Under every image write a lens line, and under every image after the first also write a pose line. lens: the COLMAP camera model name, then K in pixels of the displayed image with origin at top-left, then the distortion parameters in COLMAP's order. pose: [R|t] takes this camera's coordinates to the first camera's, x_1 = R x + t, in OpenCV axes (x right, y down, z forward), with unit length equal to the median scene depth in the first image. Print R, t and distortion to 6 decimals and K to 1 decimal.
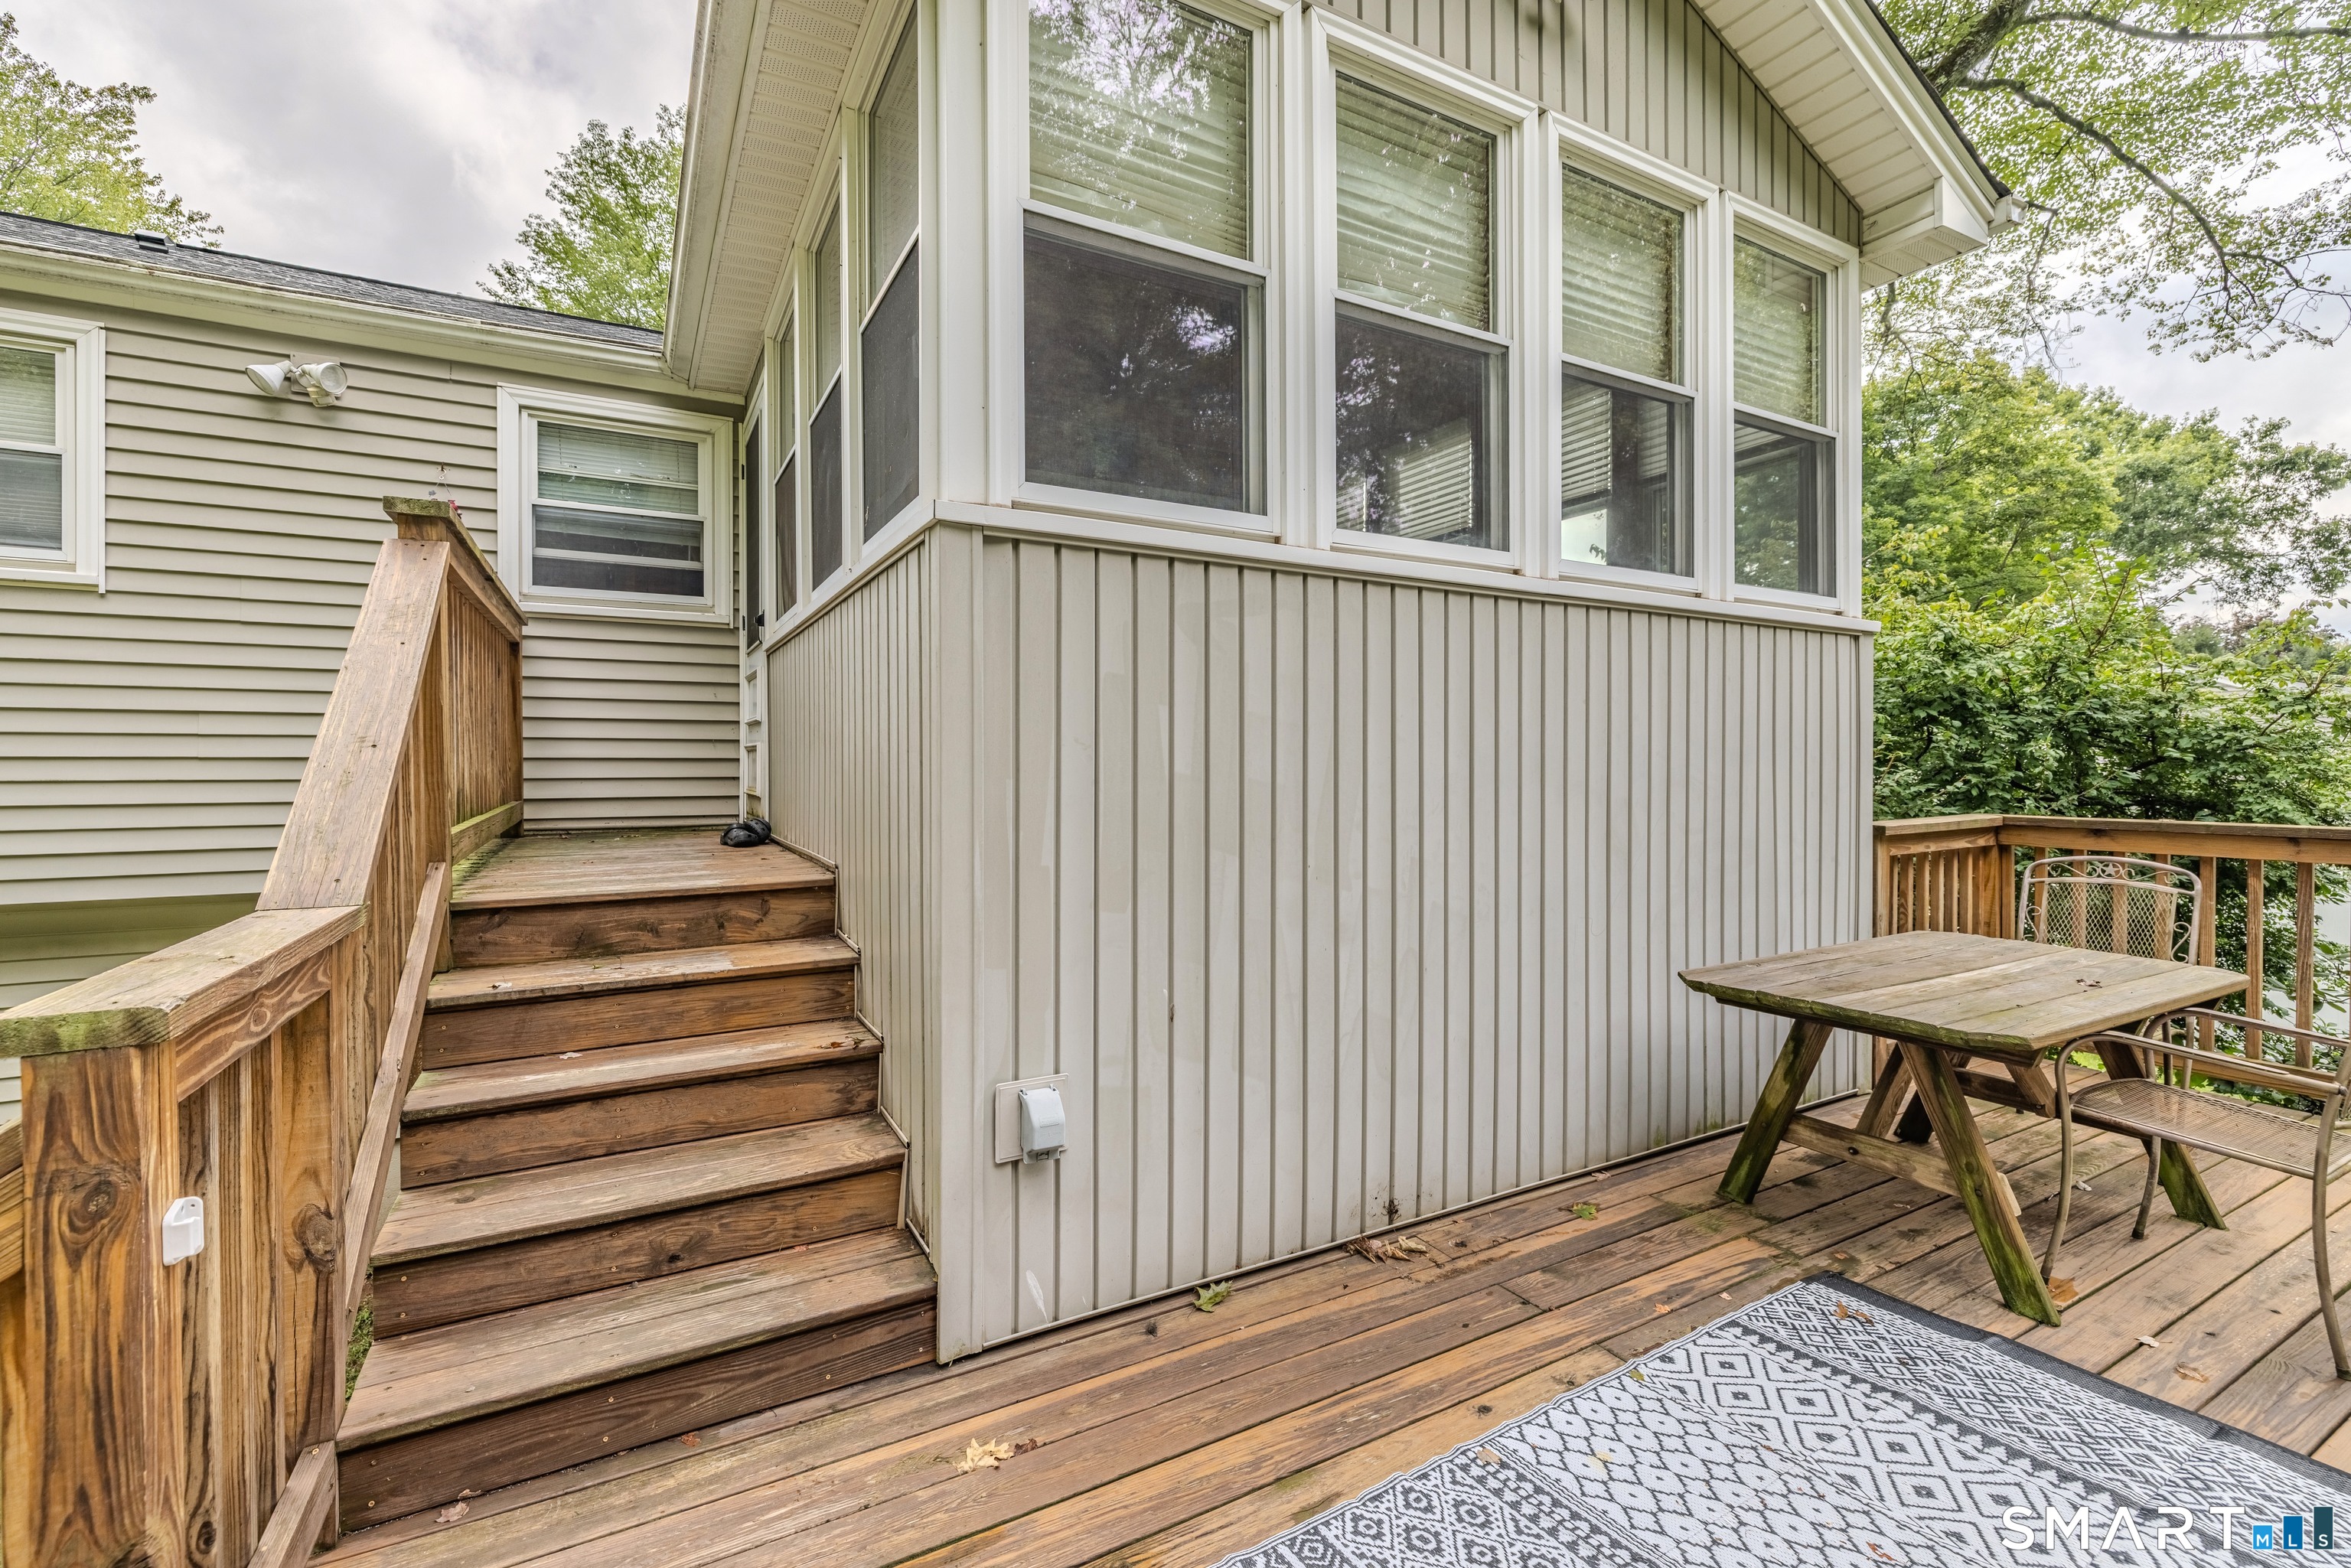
lens RADIAL K [[978.8, 0, 1148.7], [0, 978.8, 771.8], [0, 0, 1]] dist [-0.001613, -0.000918]
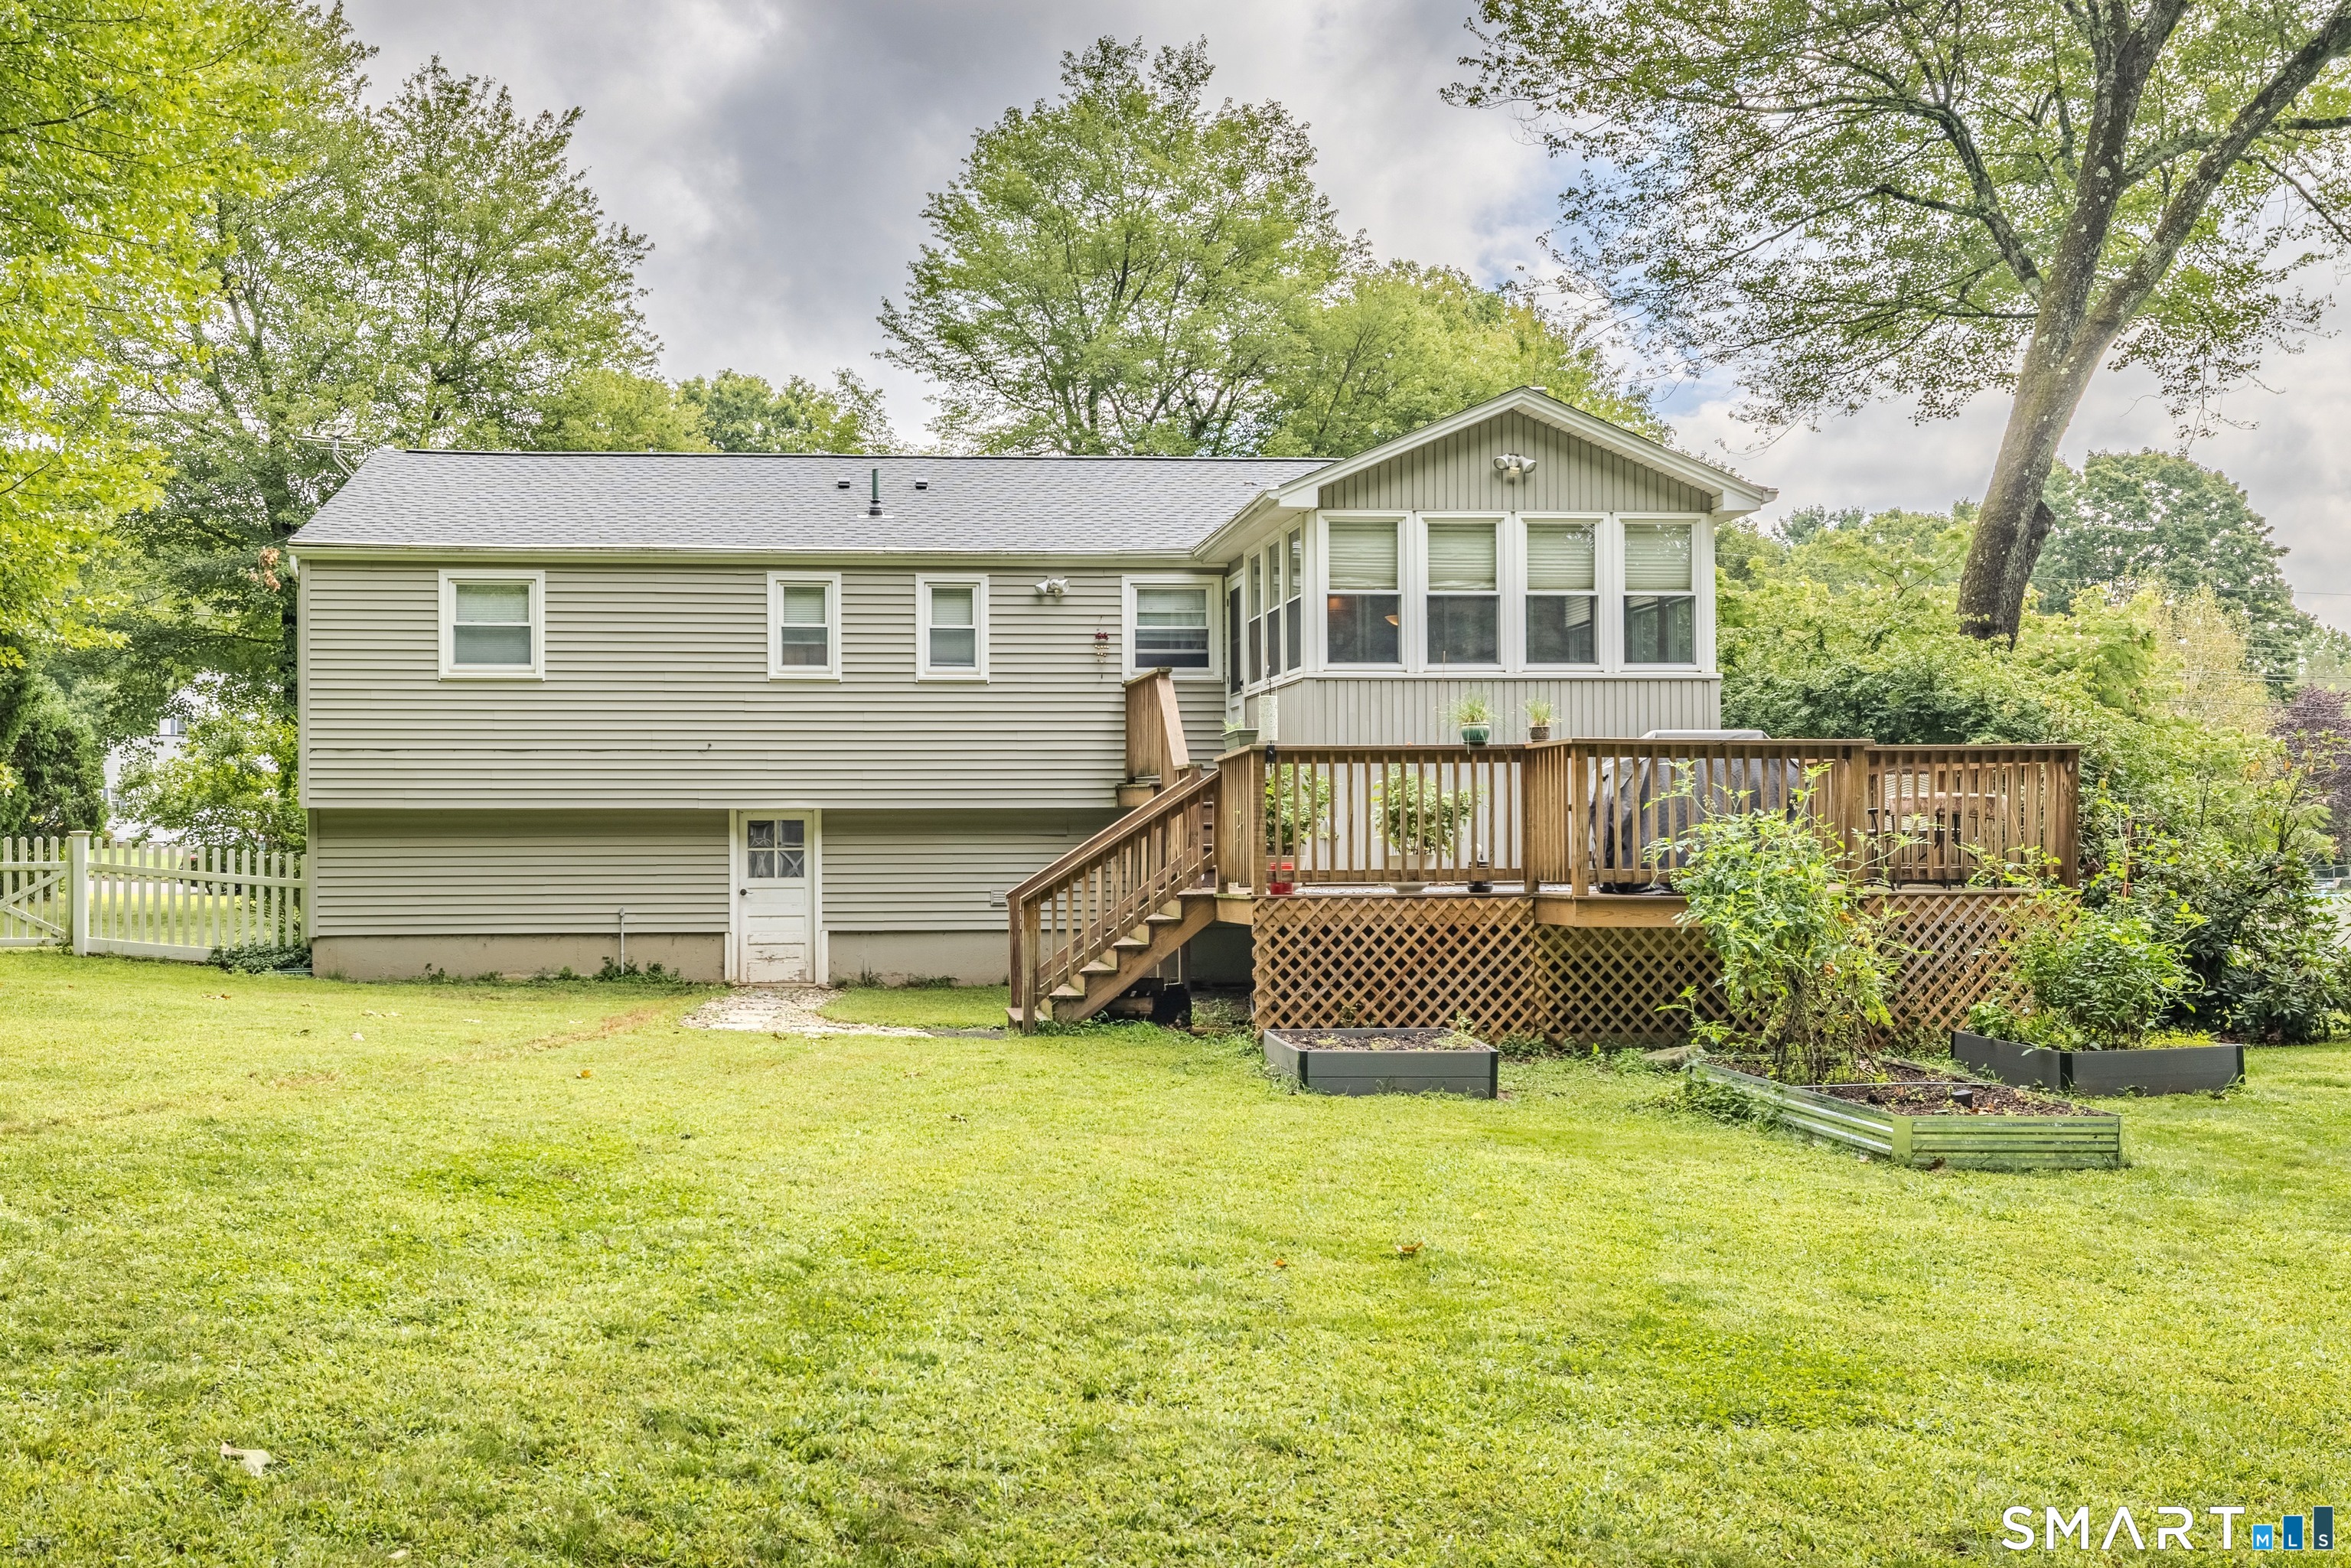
lens RADIAL K [[1789.7, 0, 1171.2], [0, 1789.7, 789.4], [0, 0, 1]] dist [-0.009544, -0.000175]
pose [[0.940246, -0.010399, -0.340336, 1.458914], [0.004432, 0.999823, -0.018306, 0.276996], [0.340466, 0.015704, 0.940126, -5.033753]]
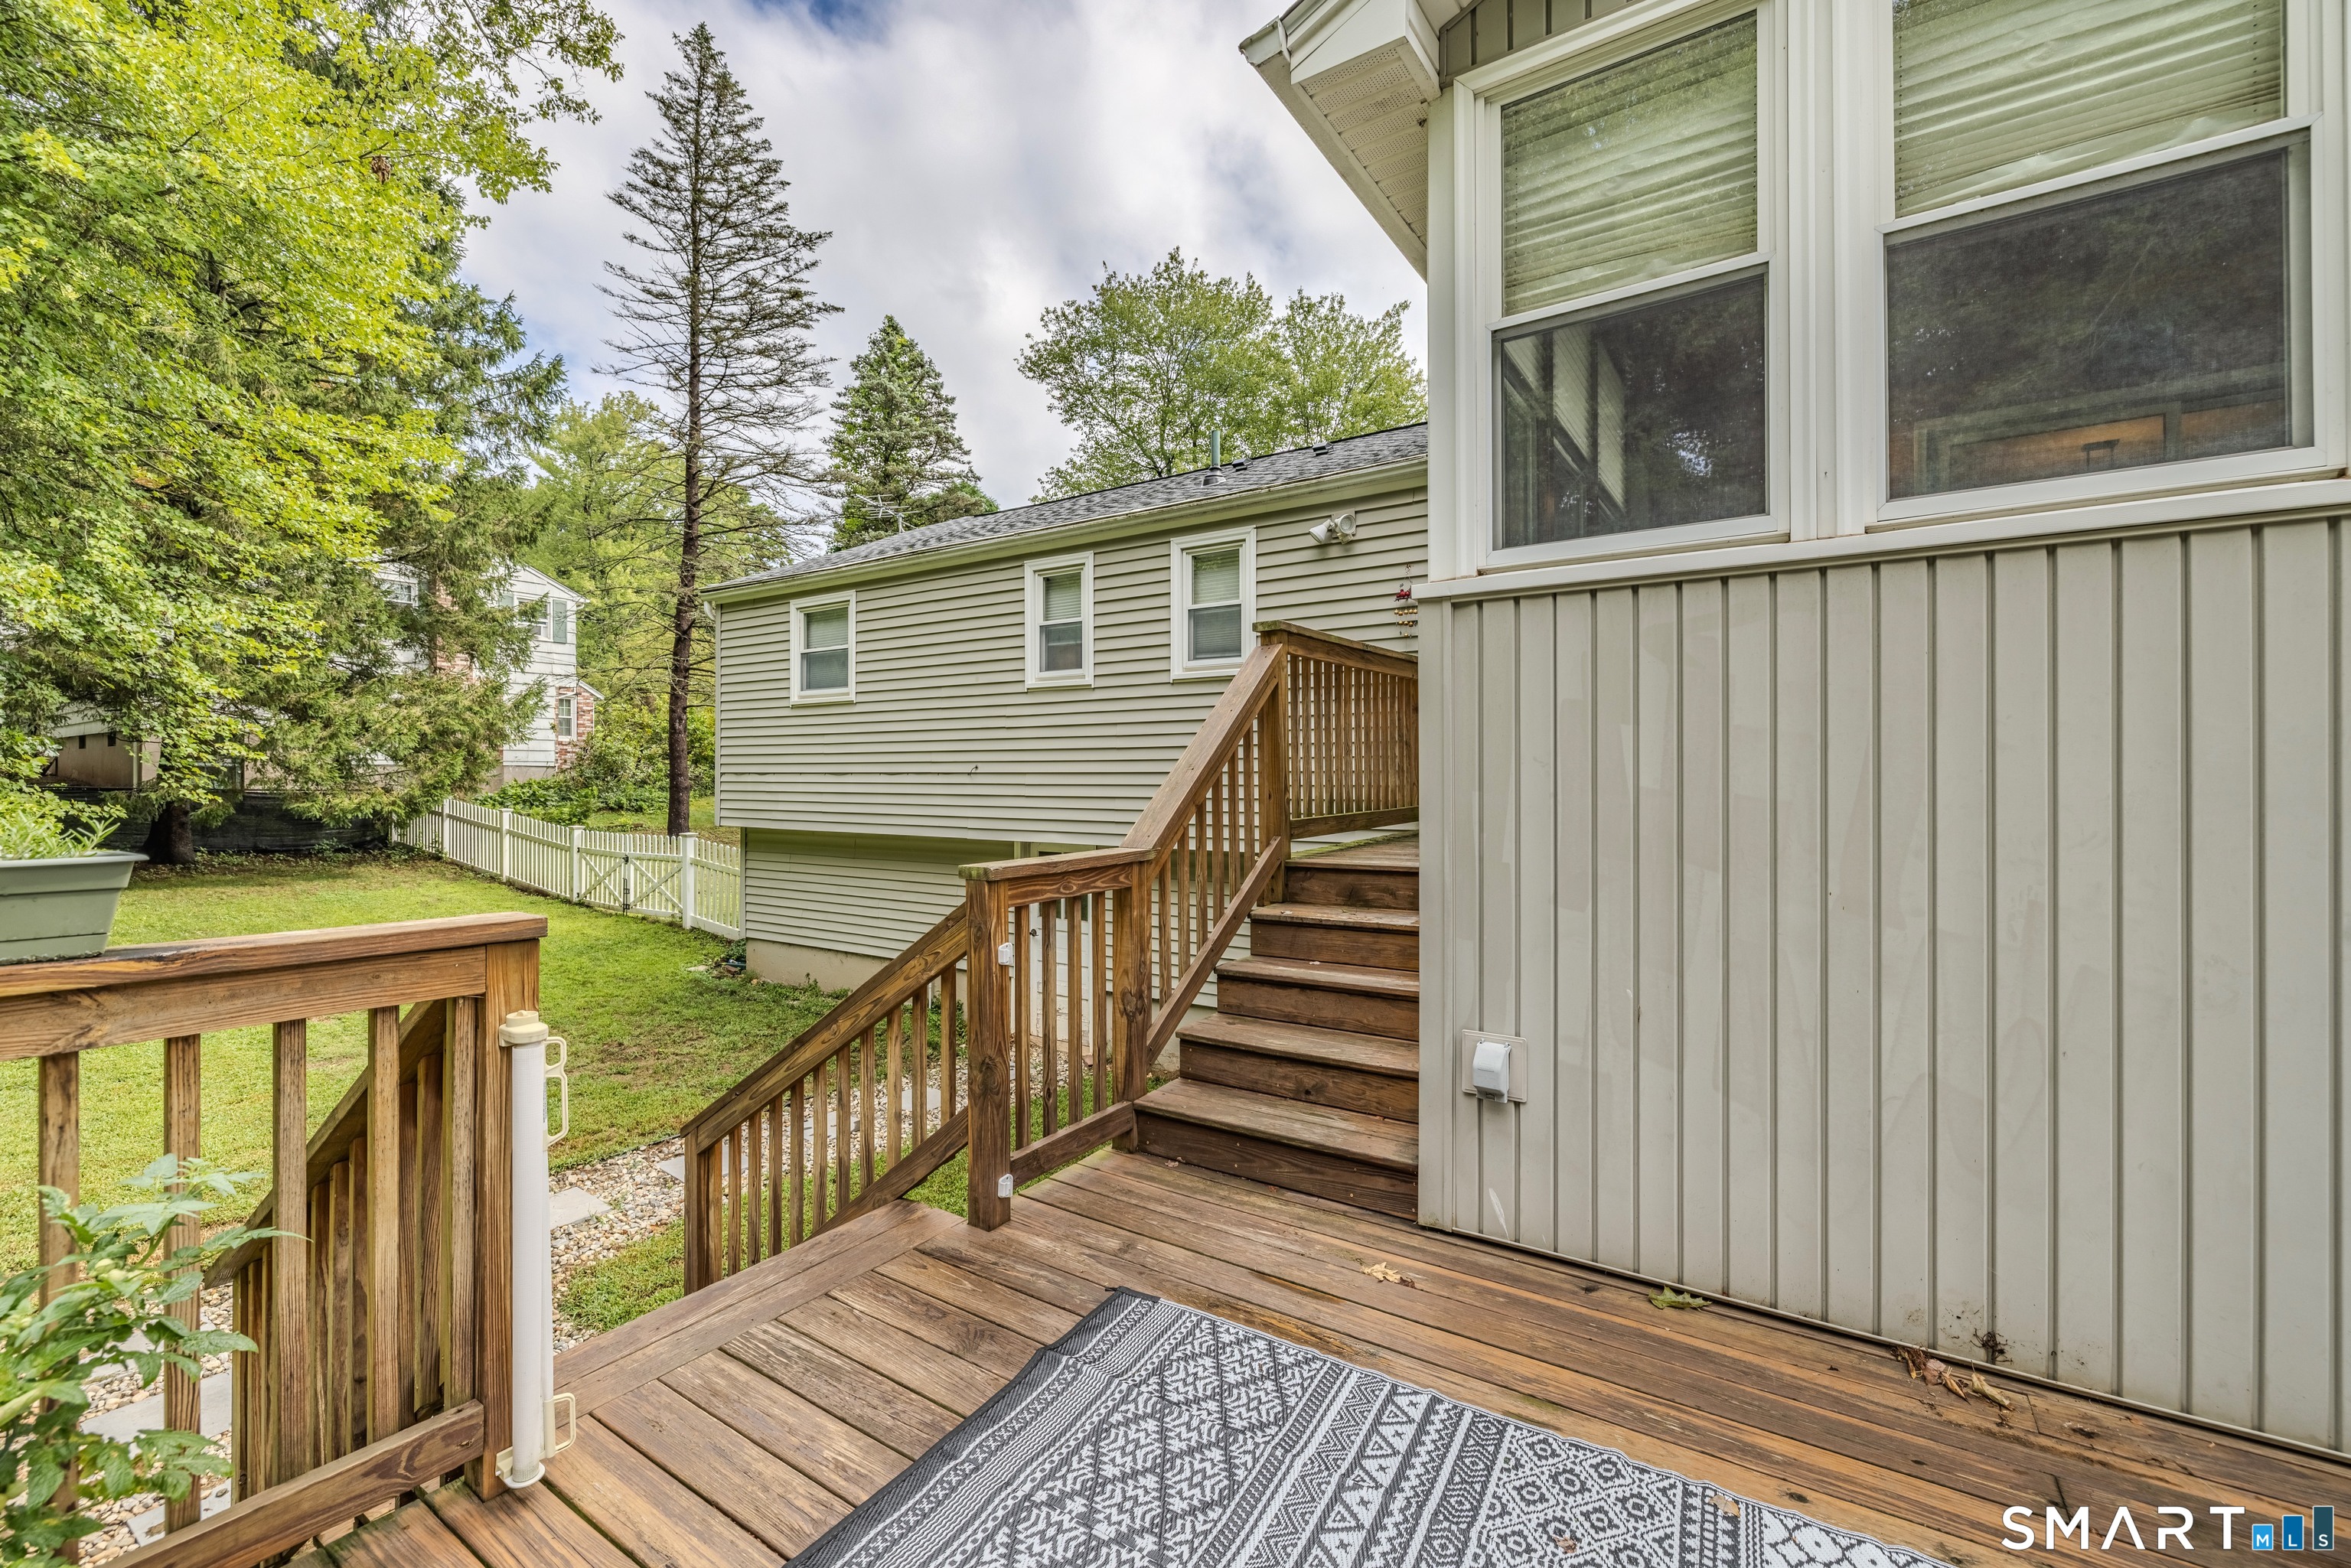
lens RADIAL K [[998.2, 0, 1181.4], [0, 998.2, 773.3], [0, 0, 1]] dist [-0.000231, 0.000156]
pose [[0.472732, -0.001880, -0.881204, 0.739091], [-0.001717, 0.999994, -0.003055, -0.010127], [0.881205, 0.002957, 0.472726, 0.051233]]
